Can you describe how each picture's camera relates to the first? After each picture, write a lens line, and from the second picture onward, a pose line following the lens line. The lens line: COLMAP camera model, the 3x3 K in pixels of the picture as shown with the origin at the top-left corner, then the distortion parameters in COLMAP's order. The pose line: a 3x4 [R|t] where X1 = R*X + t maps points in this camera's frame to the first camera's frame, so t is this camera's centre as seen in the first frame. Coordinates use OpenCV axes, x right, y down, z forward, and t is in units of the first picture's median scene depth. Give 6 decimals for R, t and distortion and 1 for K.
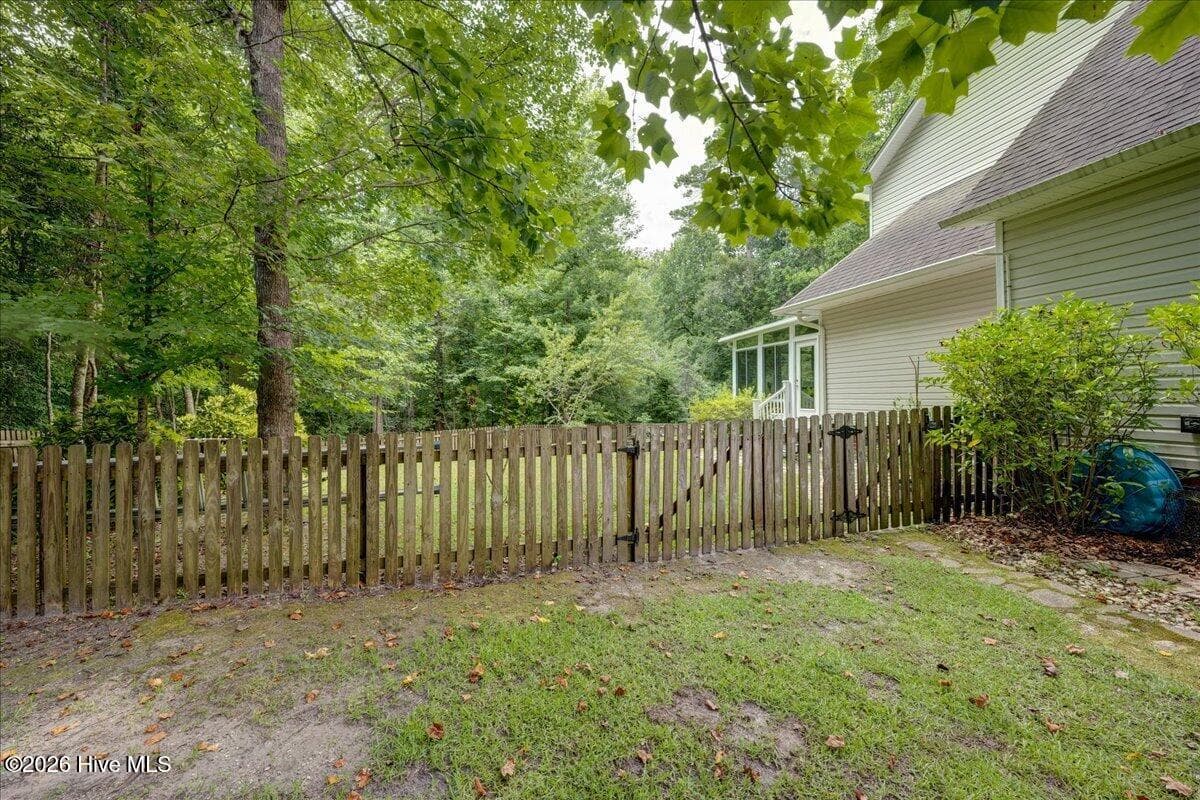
lens RADIAL K [[480.7, 0, 598.8], [0, 480.7, 397.0], [0, 0, 1]] dist [-0.008501, 0.000114]
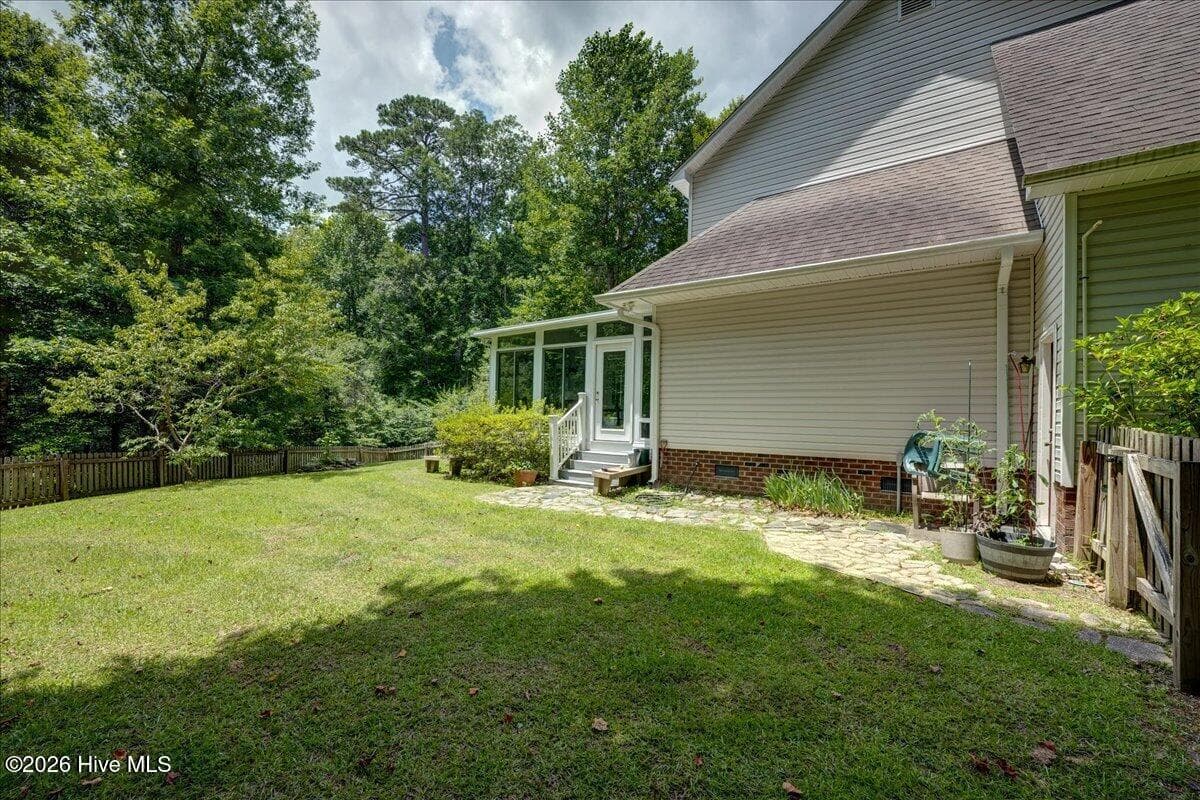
lens RADIAL K [[480.7, 0, 606.3], [0, 480.7, 415.6], [0, 0, 1]] dist [-0.008501, 0.000114]
pose [[0.741240, 0.026527, 0.670716, -0.090766], [-0.025955, 0.999604, -0.010851, 0.009498], [-0.670738, -0.009365, 0.741635, 0.320664]]
